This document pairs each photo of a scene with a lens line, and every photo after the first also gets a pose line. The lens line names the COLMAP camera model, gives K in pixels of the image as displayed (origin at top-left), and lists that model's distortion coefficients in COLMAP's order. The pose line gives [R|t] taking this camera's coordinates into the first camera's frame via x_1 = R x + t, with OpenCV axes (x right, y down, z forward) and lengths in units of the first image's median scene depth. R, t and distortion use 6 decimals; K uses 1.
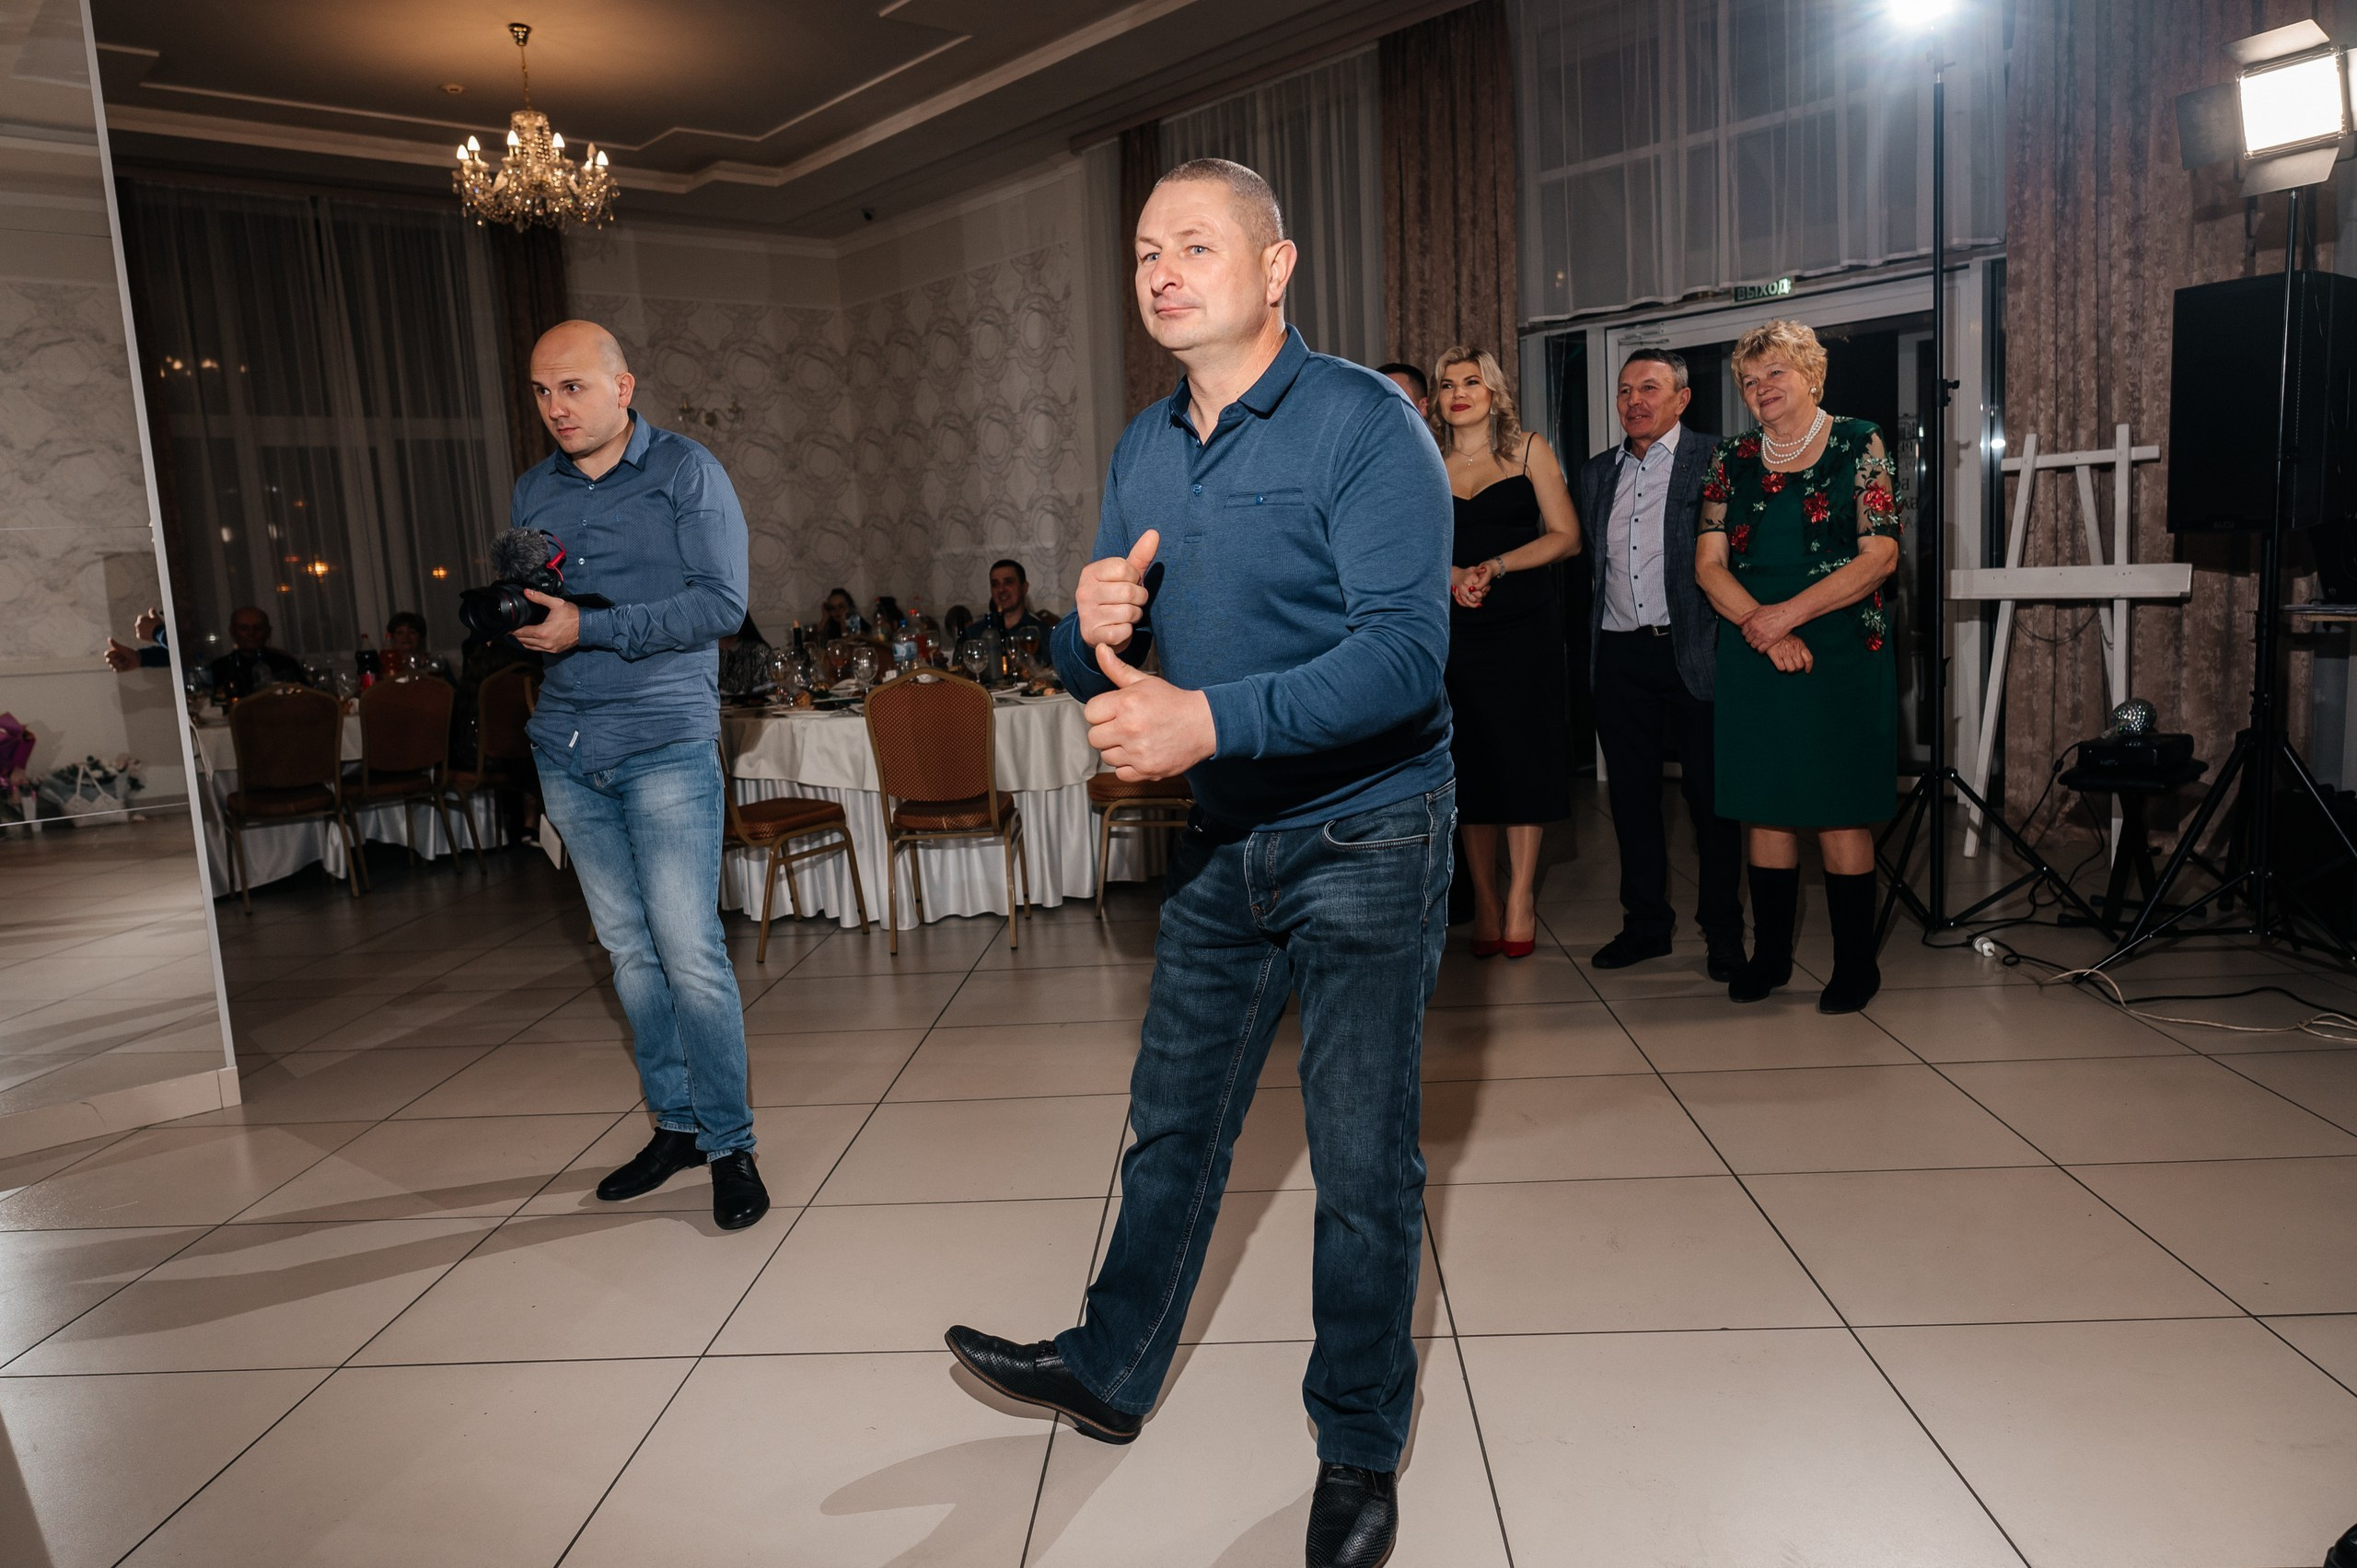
lens RADIAL K [[1651.8, 0, 1172.9], [0, 1651.8, 791.5], [0, 0, 1]] dist [0.005010, 0.002217]
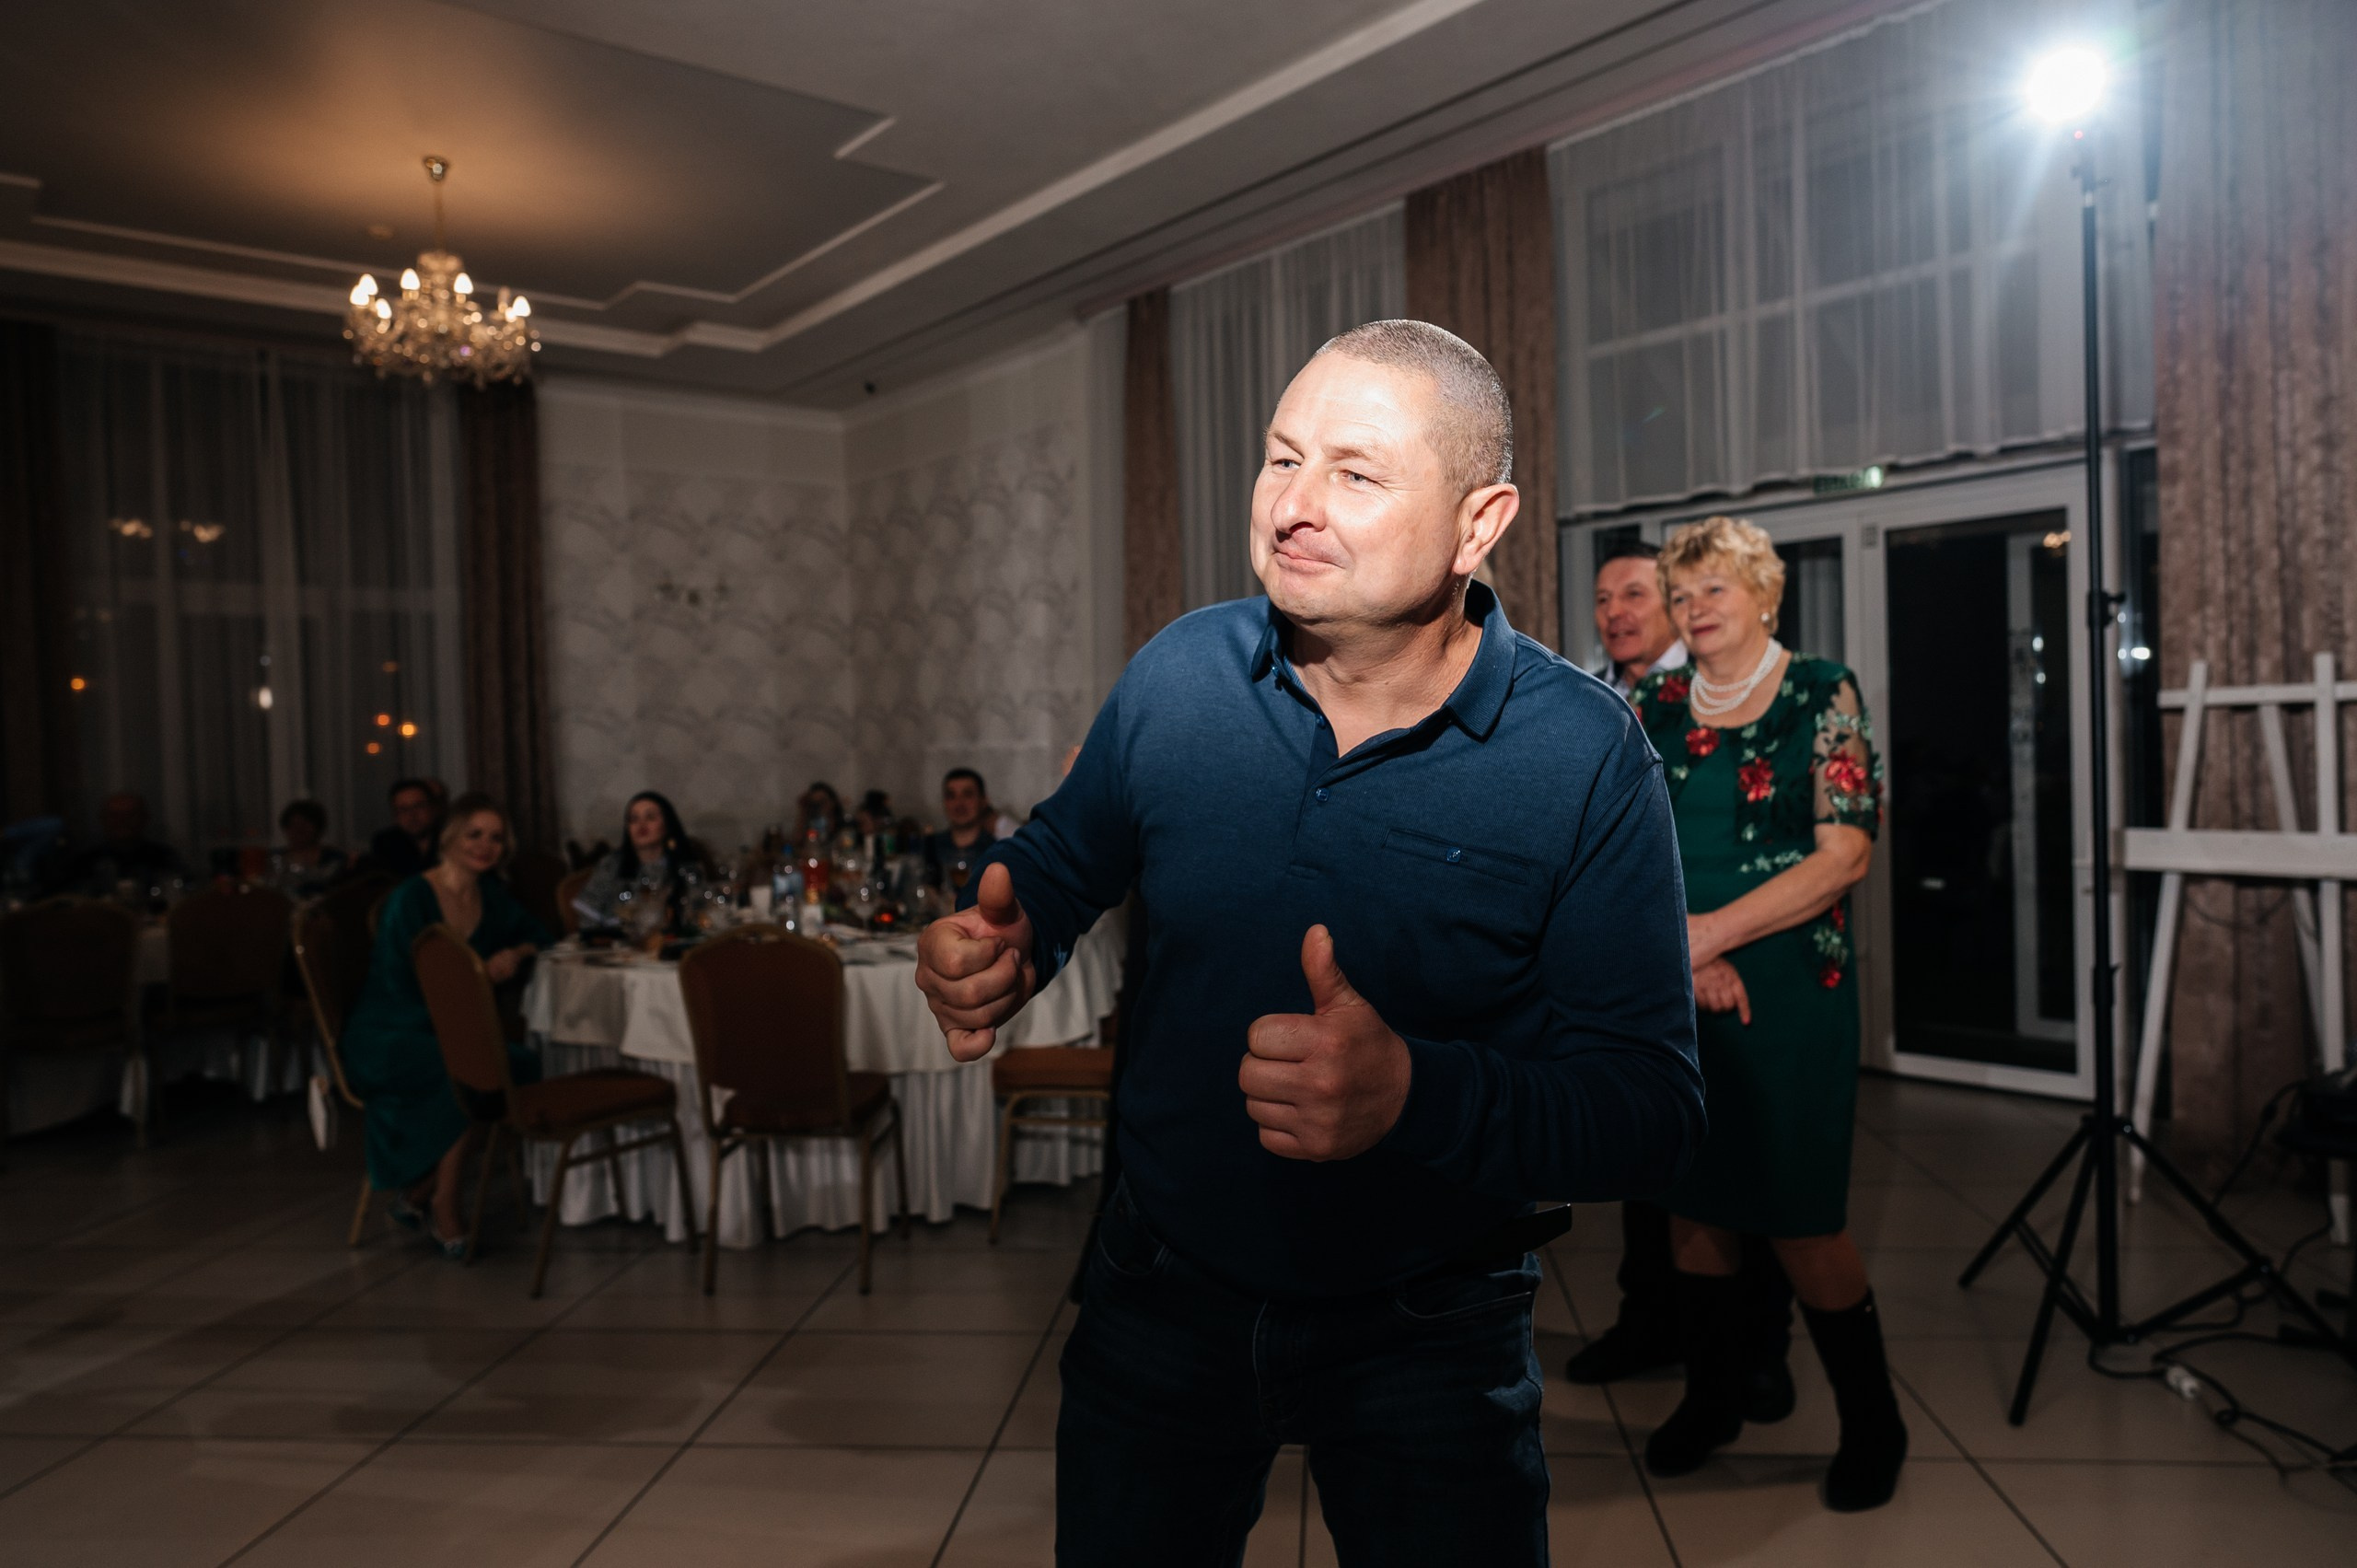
lens RADIAL K [[1692.8, 0, 1172.8], [0, 1692.8, 793.5], [0, 0, 1]] dist [0.002405, -0.000797]
pose [[0.998842, 0.031263, -0.036569, 0.060570], [-0.035182, 0.993089, -0.111963, -0.044586], [0.032816, 0.113119, 0.993039, 0.184093]]
